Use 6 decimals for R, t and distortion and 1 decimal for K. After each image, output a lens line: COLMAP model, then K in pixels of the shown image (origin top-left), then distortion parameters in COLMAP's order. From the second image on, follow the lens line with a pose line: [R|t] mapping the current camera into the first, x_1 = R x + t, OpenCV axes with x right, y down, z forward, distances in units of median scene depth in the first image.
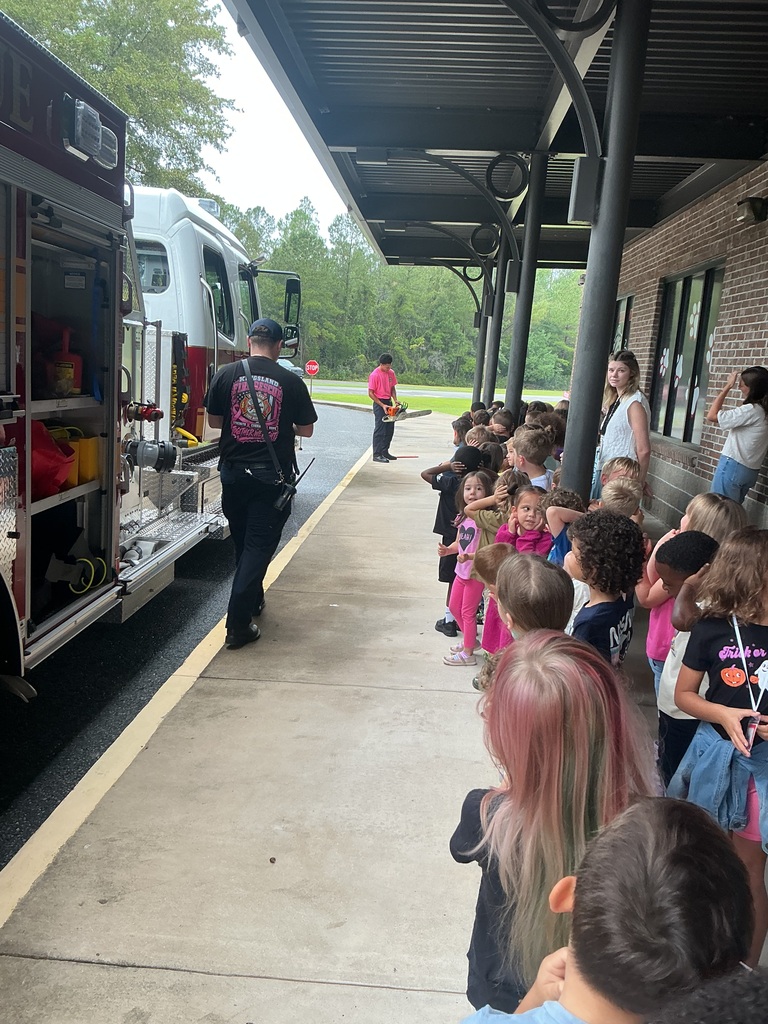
lens RADIAL K [[852.7, 0, 384.0], [0, 852.7, 512.0], [0, 0, 1]] dist [0.114893, -0.259664]
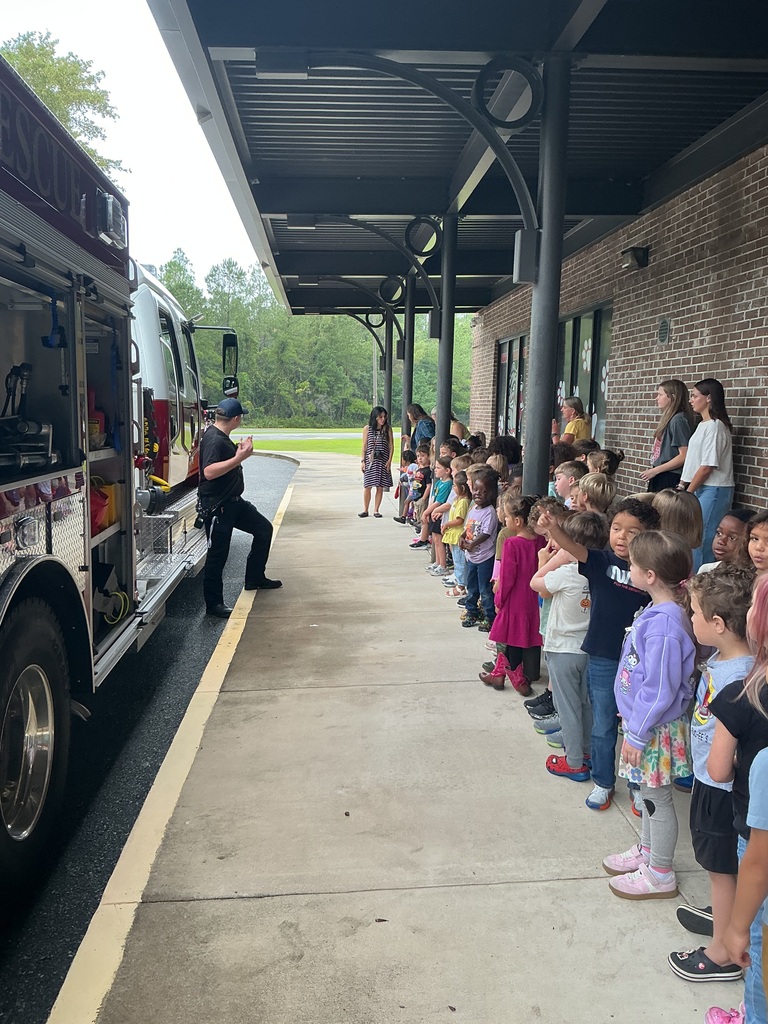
lens RADIAL K [[852.7, 0, 384.0], [0, 852.7, 512.0], [0, 0, 1]] dist [0.114893, -0.259664]
pose [[0.989303, -0.069509, 0.128246, -0.092131], [0.075663, 0.996173, -0.043752, 0.017026], [-0.124714, 0.052988, 0.990777, -0.103336]]
